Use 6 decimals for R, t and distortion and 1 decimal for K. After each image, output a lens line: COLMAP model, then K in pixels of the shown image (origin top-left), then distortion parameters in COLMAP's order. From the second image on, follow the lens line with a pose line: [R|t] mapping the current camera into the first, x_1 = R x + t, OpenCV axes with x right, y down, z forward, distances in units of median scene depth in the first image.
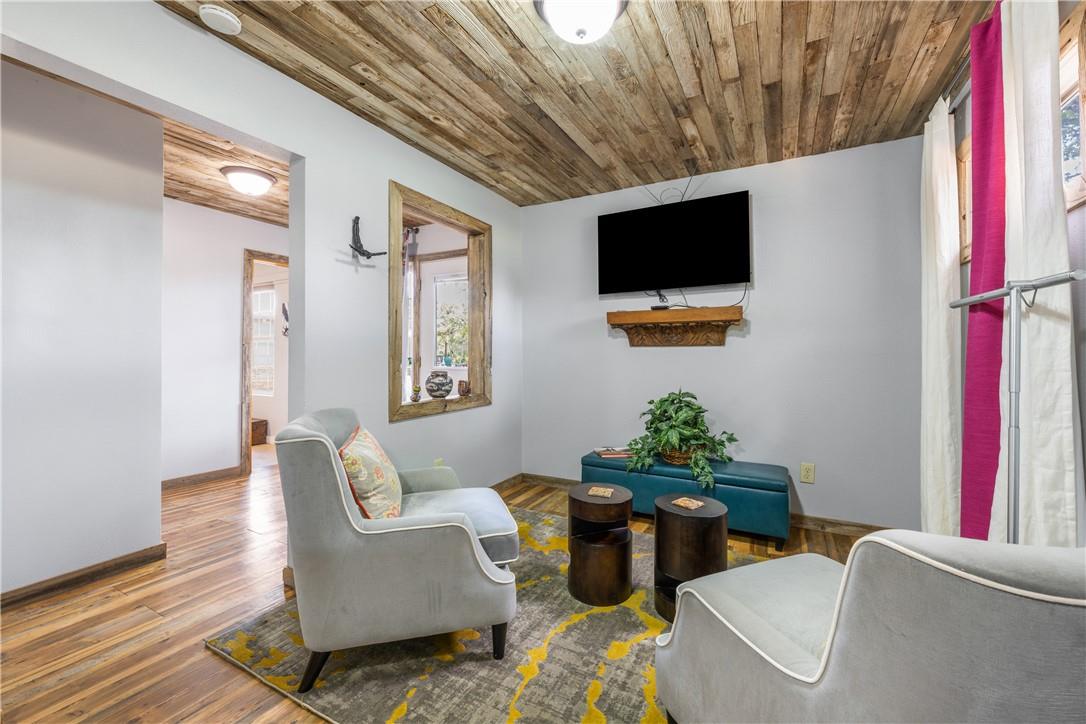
lens RADIAL K [[439.1, 0, 558.1], [0, 439.1, 349.0], [0, 0, 1]] dist [-0.000413, 0.000079]
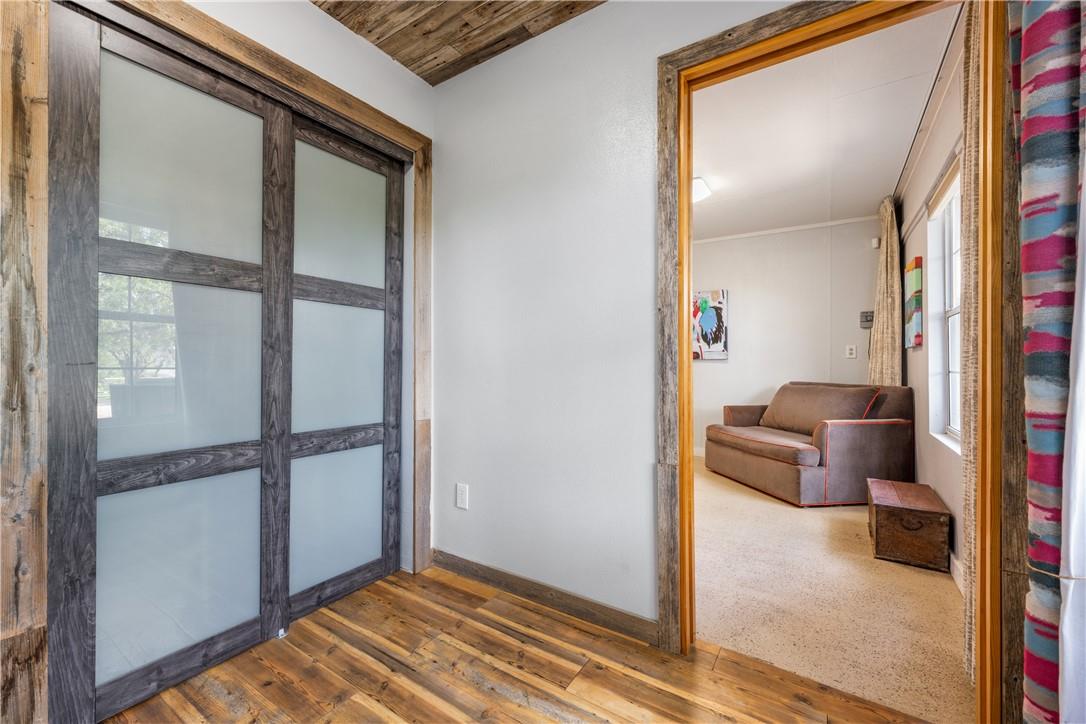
lens RADIAL K [[439.1, 0, 541.6], [0, 439.1, 361.3], [0, 0, 1]] dist [-0.000413, 0.000079]
pose [[-0.096899, -0.010897, -0.995235, -0.434898], [0.006661, 0.999911, -0.011597, 0.050189], [0.995272, -0.007753, -0.096817, 1.243207]]
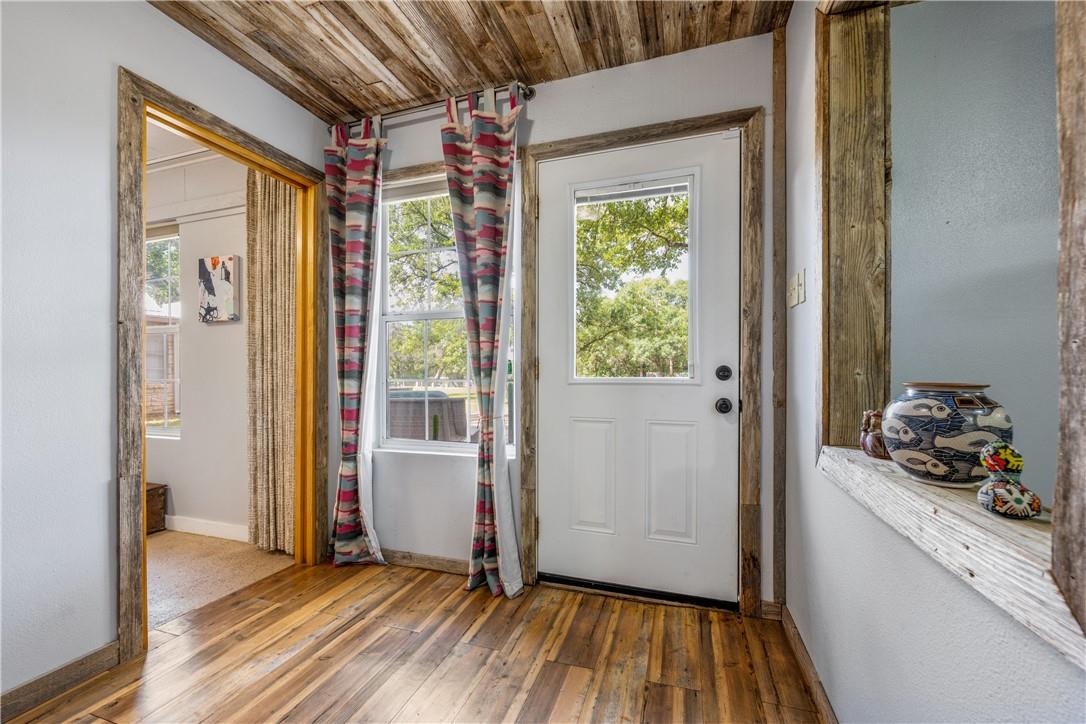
lens RADIAL K [[439.1, 0, 544.8], [0, 439.1, 368.9], [0, 0, 1]] dist [-0.000413, 0.000079]
pose [[0.986091, -0.006891, 0.166064, -0.558379], [0.004944, 0.999914, 0.012133, 0.034976], [-0.166133, -0.011143, 0.986040, 0.754019]]
